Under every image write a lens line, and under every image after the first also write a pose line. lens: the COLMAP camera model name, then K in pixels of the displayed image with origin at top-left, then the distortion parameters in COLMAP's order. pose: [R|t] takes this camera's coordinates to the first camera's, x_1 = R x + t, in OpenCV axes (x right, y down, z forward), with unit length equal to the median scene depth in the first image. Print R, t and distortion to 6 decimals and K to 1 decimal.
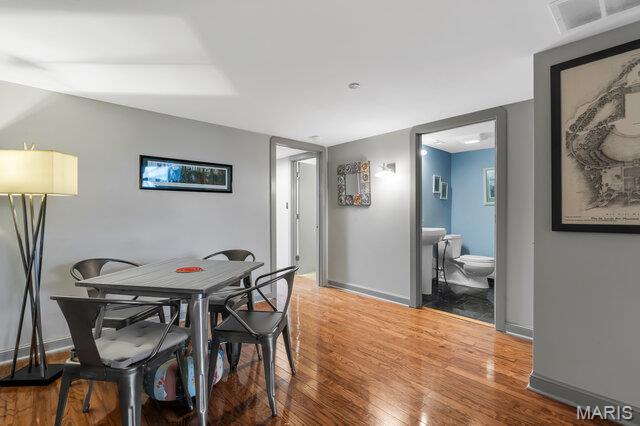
lens RADIAL K [[293.9, 0, 318.3], [0, 293.9, 210.7], [0, 0, 1]] dist [-0.005173, 0.000029]
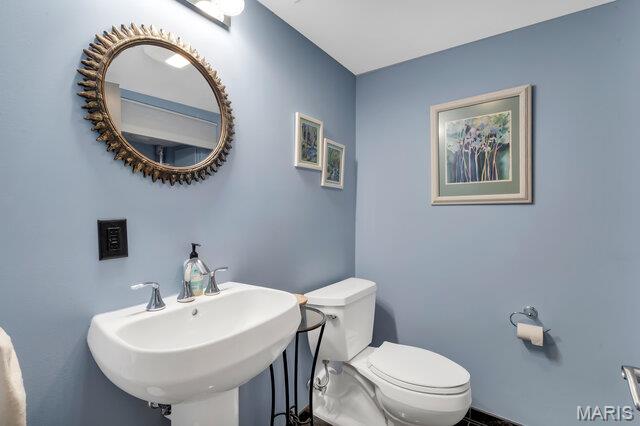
lens RADIAL K [[293.9, 0, 319.0], [0, 293.9, 214.1], [0, 0, 1]] dist [-0.005173, 0.000029]
pose [[0.984396, -0.002507, 0.175948, 0.348467], [0.004307, 0.999942, -0.009848, -0.001206], [-0.175913, 0.010452, 0.984350, 0.643385]]
